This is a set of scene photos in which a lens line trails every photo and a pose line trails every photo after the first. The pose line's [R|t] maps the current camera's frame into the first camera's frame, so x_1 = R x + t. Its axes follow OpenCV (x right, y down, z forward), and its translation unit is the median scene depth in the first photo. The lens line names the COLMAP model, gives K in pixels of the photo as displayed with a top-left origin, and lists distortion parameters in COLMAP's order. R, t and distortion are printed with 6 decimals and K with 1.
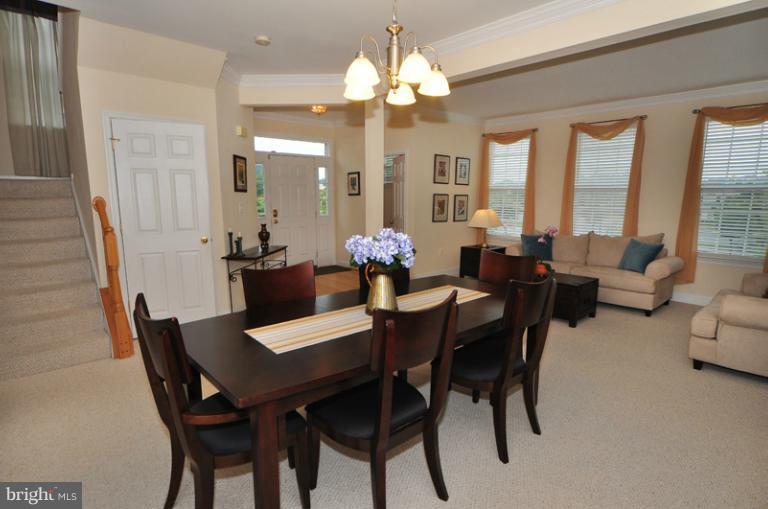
lens RADIAL K [[406.4, 0, 392.2], [0, 406.4, 268.7], [0, 0, 1]] dist [-0.020634, -0.001031]
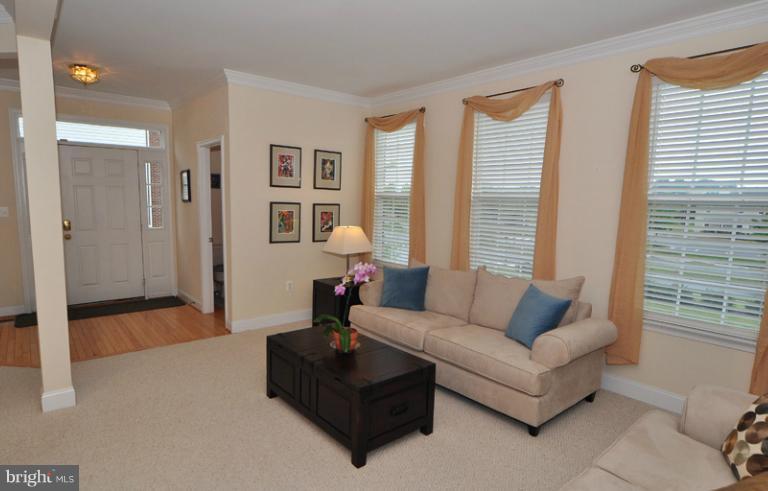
lens RADIAL K [[436.8, 0, 382.9], [0, 436.8, 255.2], [0, 0, 1]] dist [-0.017837, 0.000060]
pose [[0.998610, 0.021817, -0.047985, 0.323985], [-0.024214, 0.998457, -0.049965, -0.062891], [0.046821, 0.051057, 0.997598, 0.281548]]
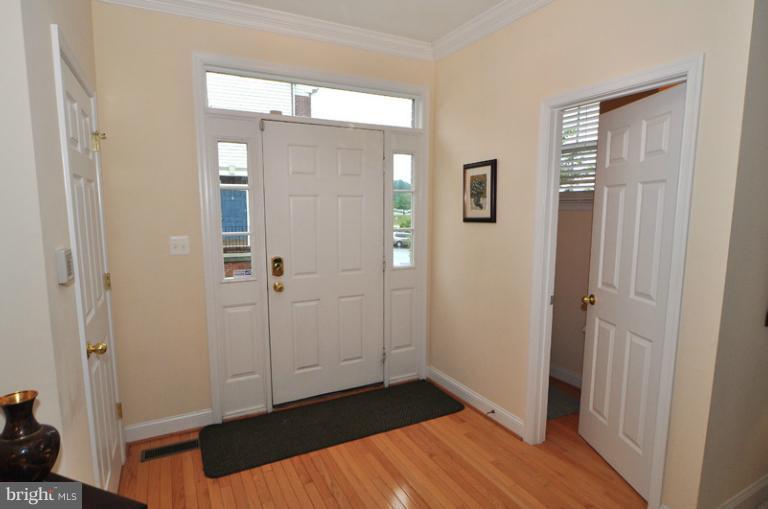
lens RADIAL K [[437.9, 0, 387.0], [0, 437.9, 264.3], [0, 0, 1]] dist [-0.017364, 0.001000]
pose [[0.964785, 0.033658, -0.260877, -0.075336], [-0.045476, 0.998188, -0.039398, -0.133597], [0.259079, 0.049874, 0.964568, 0.643854]]
